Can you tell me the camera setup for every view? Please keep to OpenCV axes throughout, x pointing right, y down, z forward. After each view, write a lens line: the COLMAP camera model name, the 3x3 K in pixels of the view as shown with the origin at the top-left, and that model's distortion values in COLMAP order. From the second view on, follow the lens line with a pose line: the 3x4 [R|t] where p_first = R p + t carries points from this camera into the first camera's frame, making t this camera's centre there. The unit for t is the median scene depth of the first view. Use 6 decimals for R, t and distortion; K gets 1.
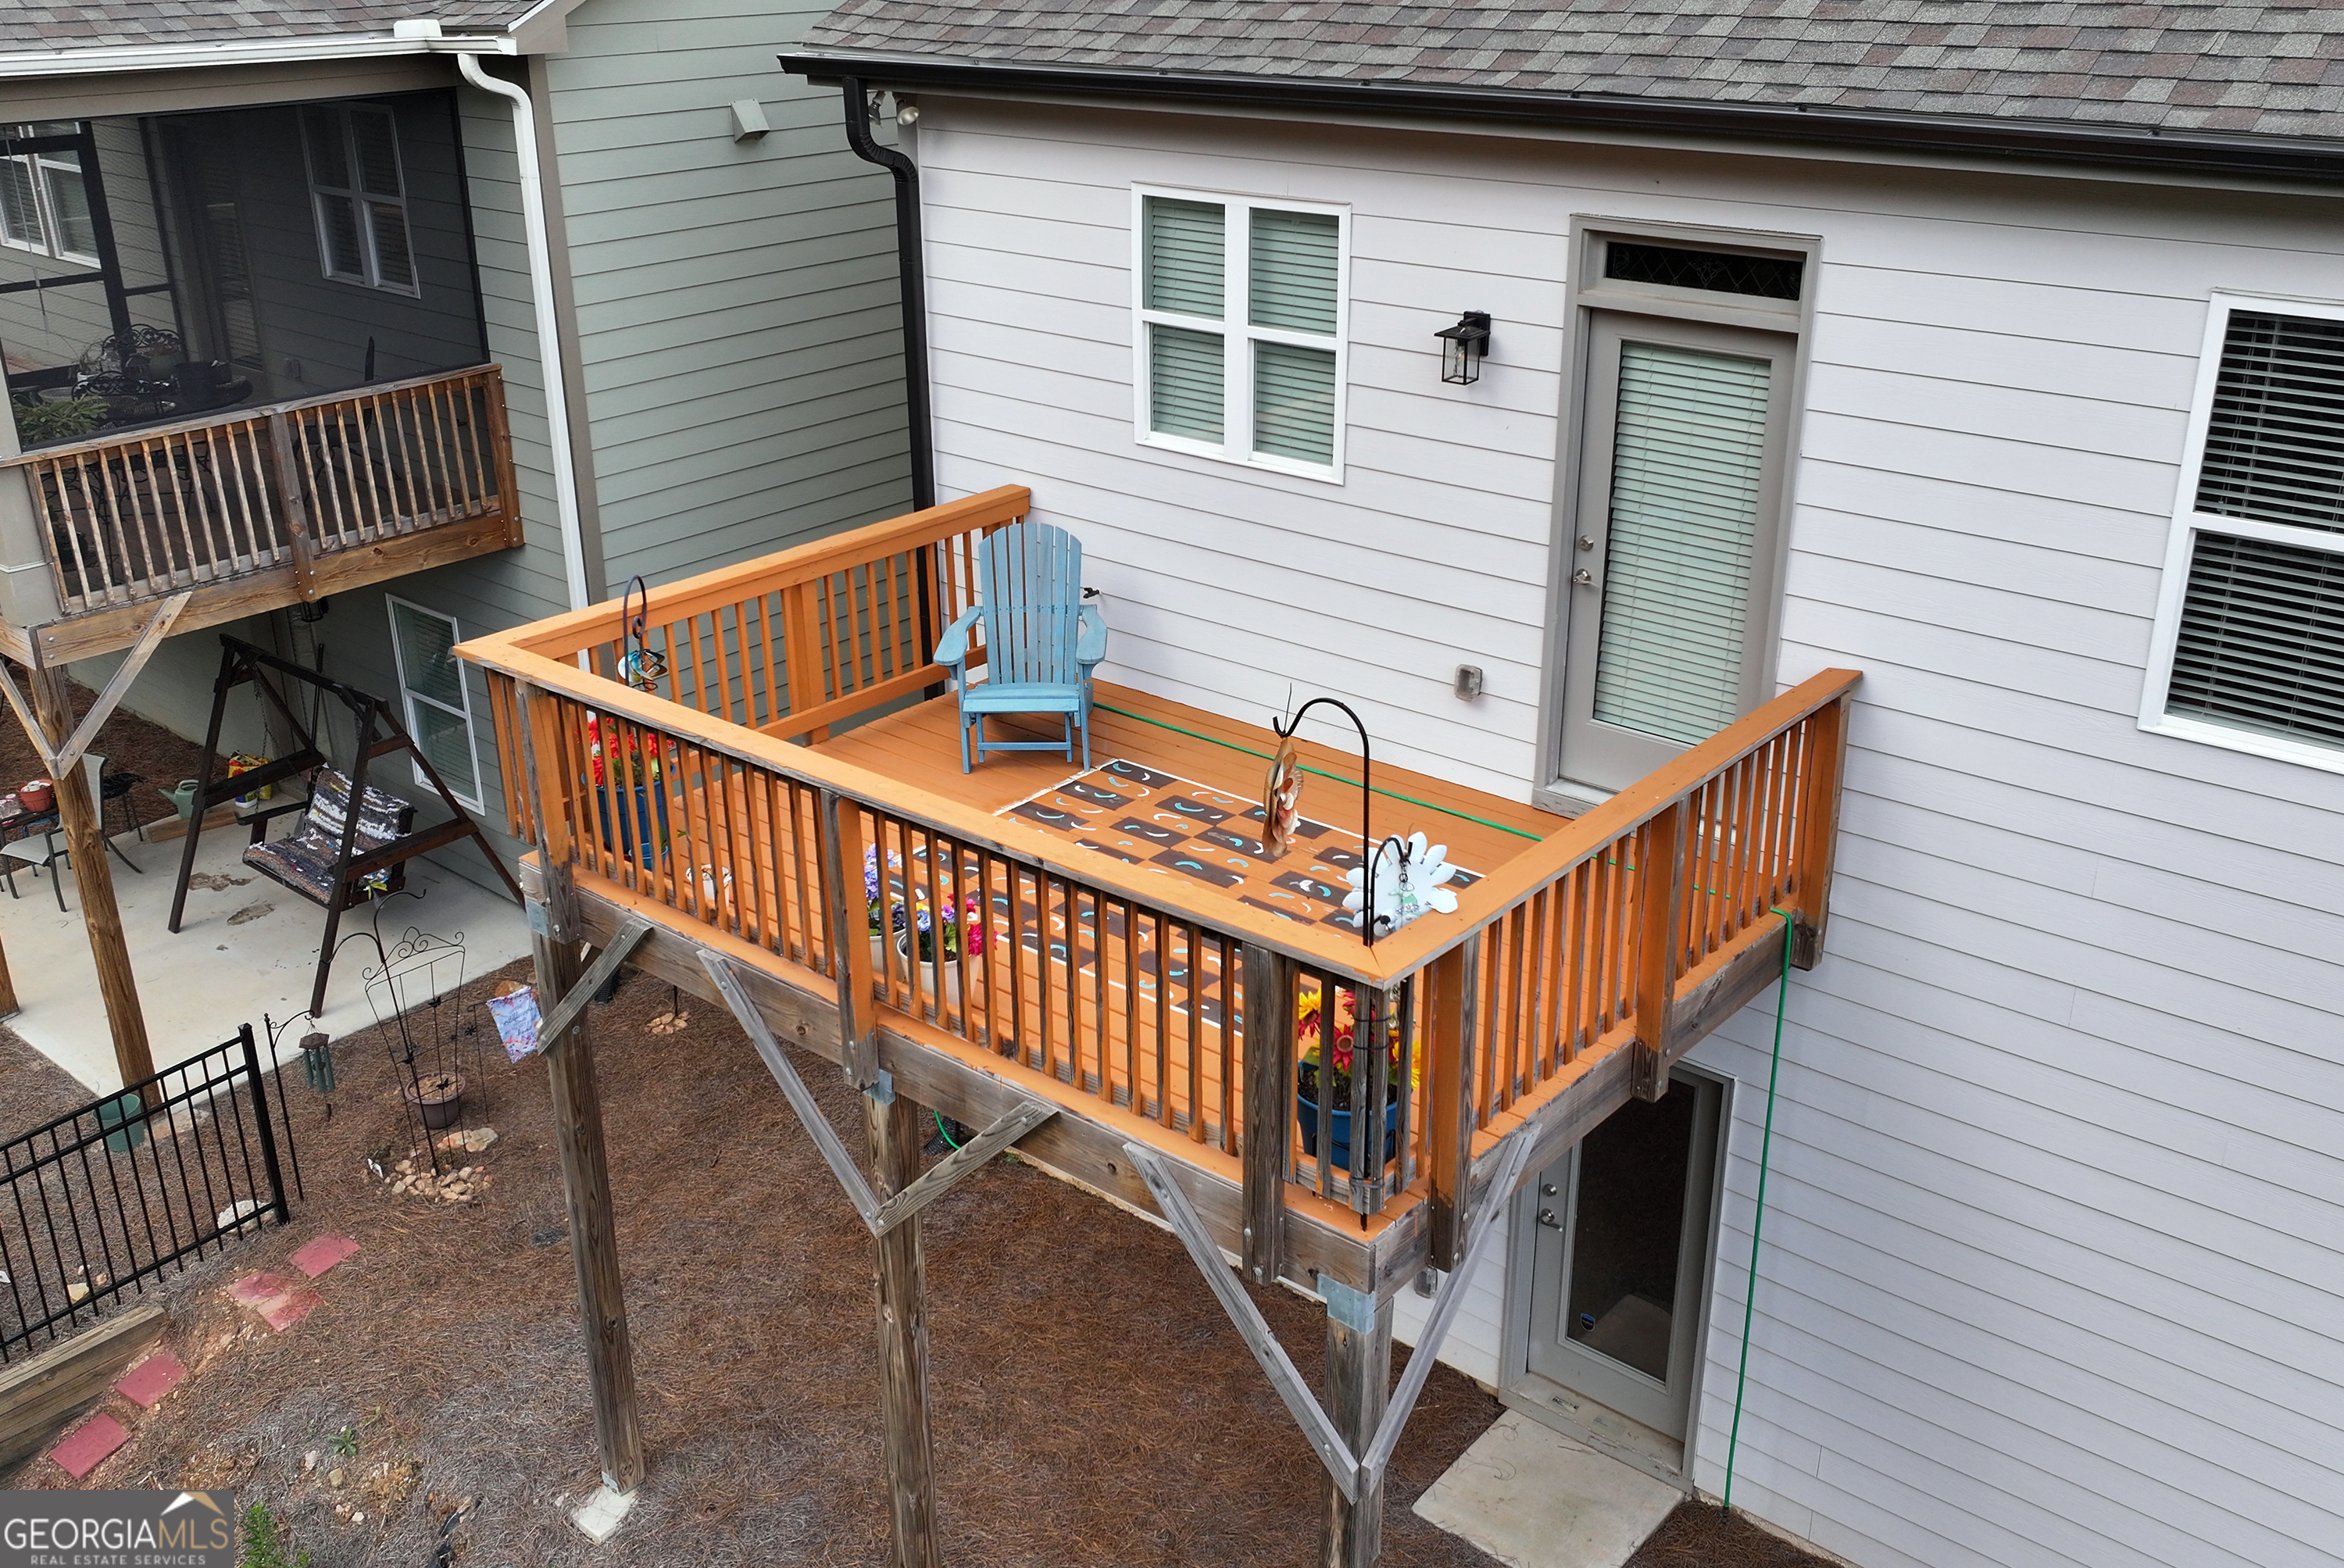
lens RADIAL K [[2103.8, 0, 1173.5], [0, 2103.8, 787.5], [0, 0, 1]] dist [-0.006067, -0.002688]
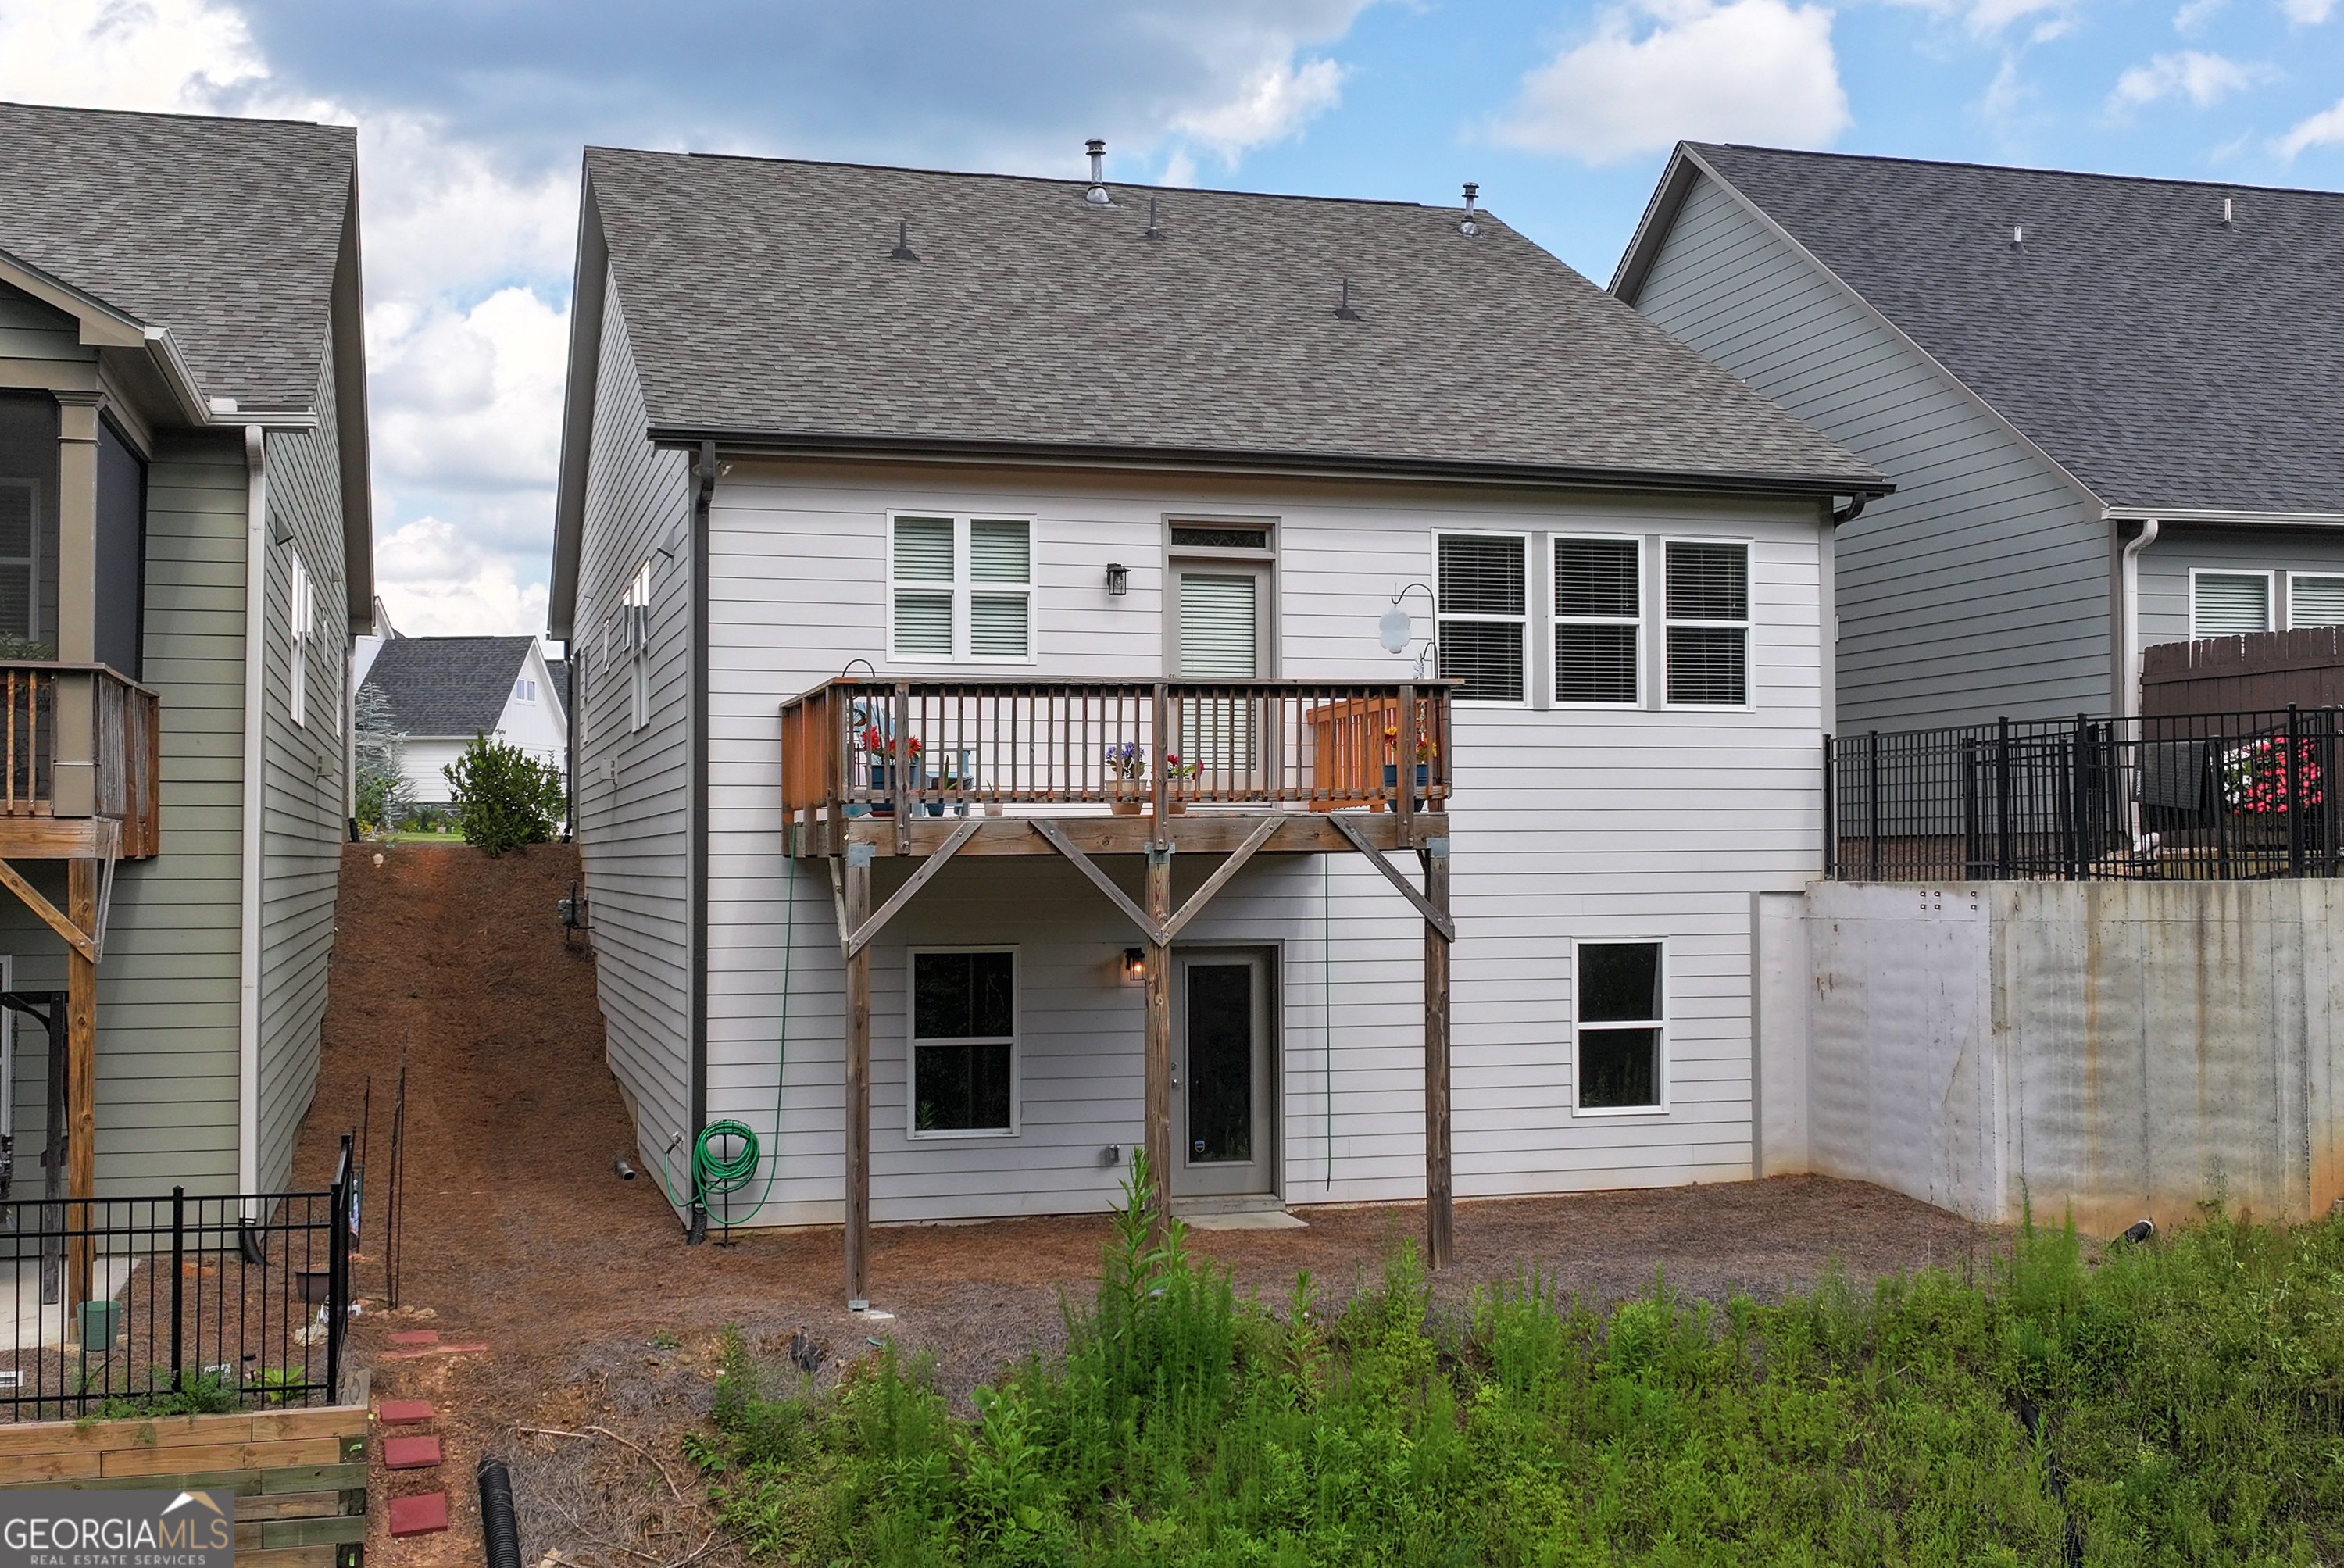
lens RADIAL K [[2599.6, 0, 1187.5], [0, 2599.6, 779.4], [0, 0, 1]] dist [0.016188, 0.000000]
pose [[0.561664, 0.032021, 0.826746, -1.774598], [0.326291, 0.909689, -0.256905, 0.590786], [-0.760308, 0.414054, 0.500491, -0.189417]]
